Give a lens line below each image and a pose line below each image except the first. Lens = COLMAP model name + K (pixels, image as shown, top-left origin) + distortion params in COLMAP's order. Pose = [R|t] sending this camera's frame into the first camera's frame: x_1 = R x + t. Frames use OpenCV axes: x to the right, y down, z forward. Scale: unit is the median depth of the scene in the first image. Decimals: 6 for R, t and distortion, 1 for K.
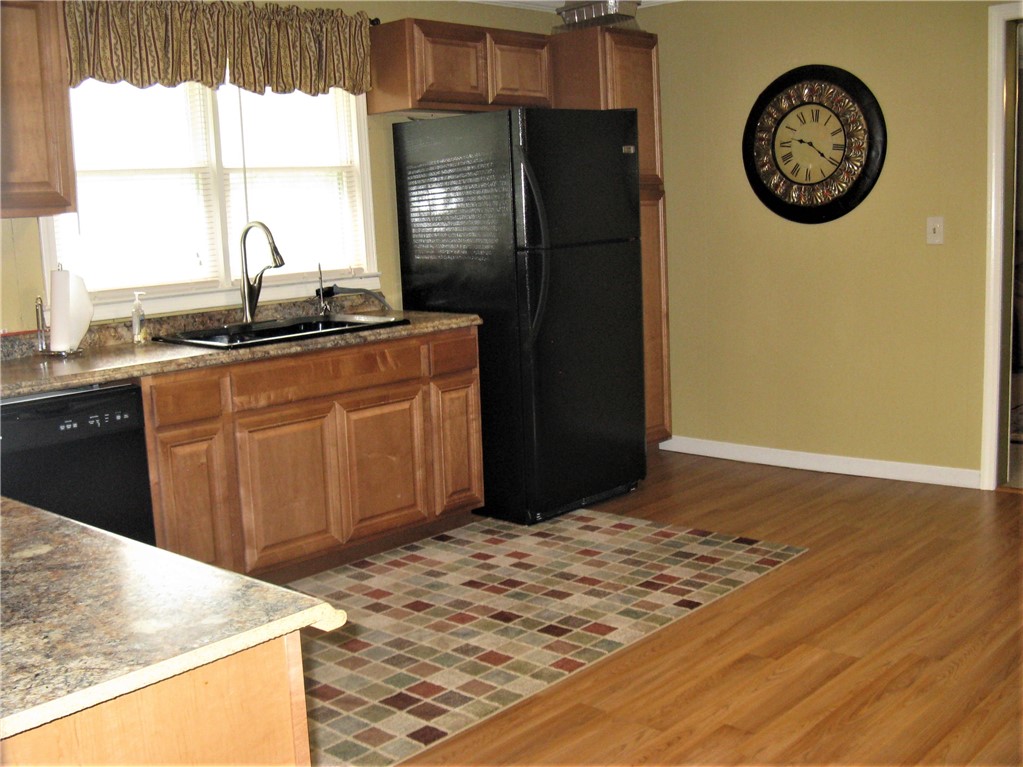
lens RADIAL K [[1123.1, 0, 511.5], [0, 1123.1, 383.5], [0, 0, 1]] dist [-0.204056, 0.272046]
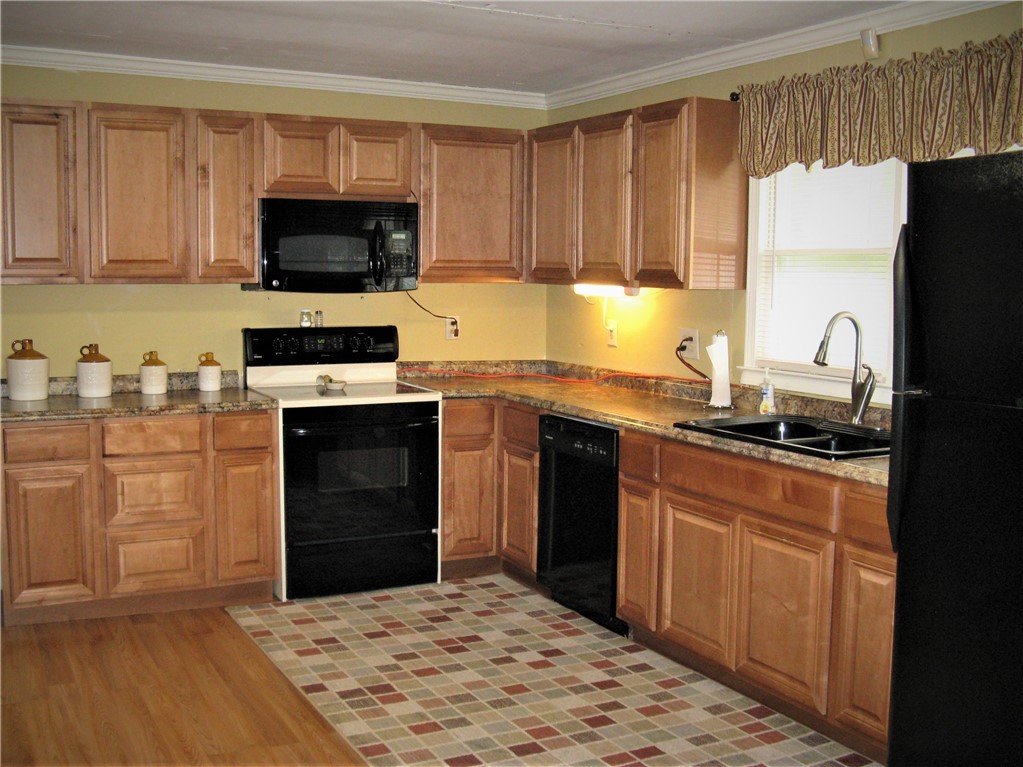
lens RADIAL K [[1123.1, 0, 511.5], [0, 1123.1, 383.5], [0, 0, 1]] dist [-0.204056, 0.272046]
pose [[-0.337259, 0.129823, -0.932417, 0.675672], [-0.142368, 0.972021, 0.186832, -0.211862], [0.930585, 0.195757, -0.309340, 1.009493]]
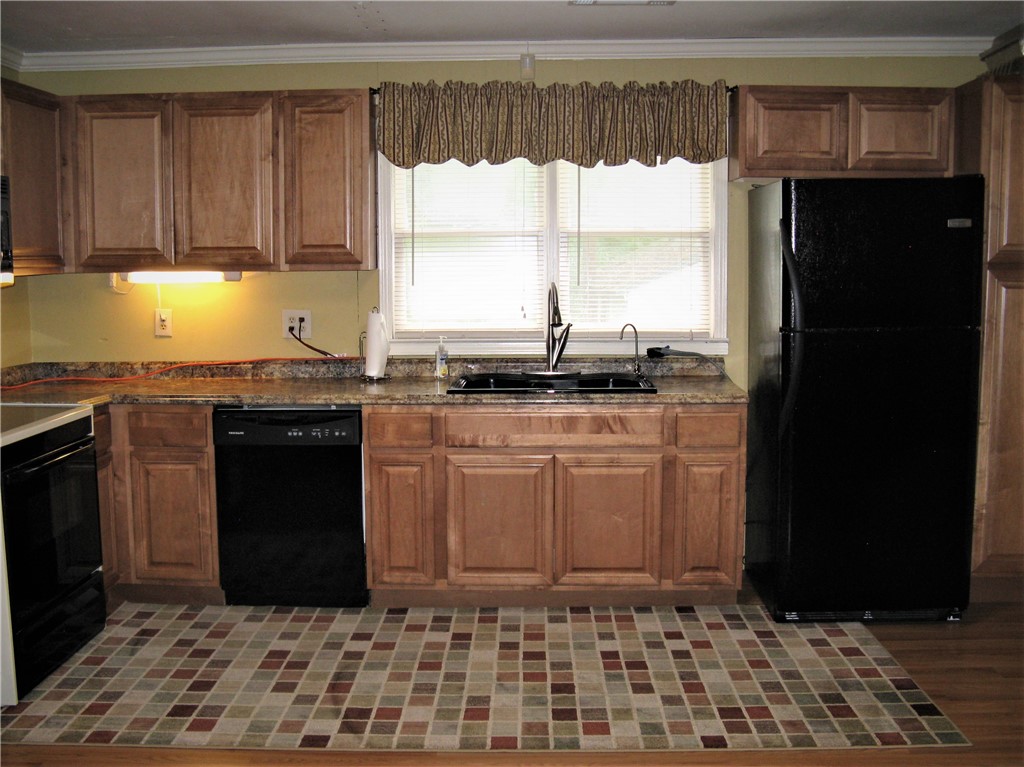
lens RADIAL K [[1086.2, 0, 512.0], [0, 1086.2, 383.5], [0, 0, 1]] dist [-0.202716, 0.238119]
pose [[0.663606, 0.124549, -0.737641, 0.540658], [-0.138762, 0.989425, 0.042227, -0.084044], [0.735100, 0.074334, 0.673871, 0.239016]]
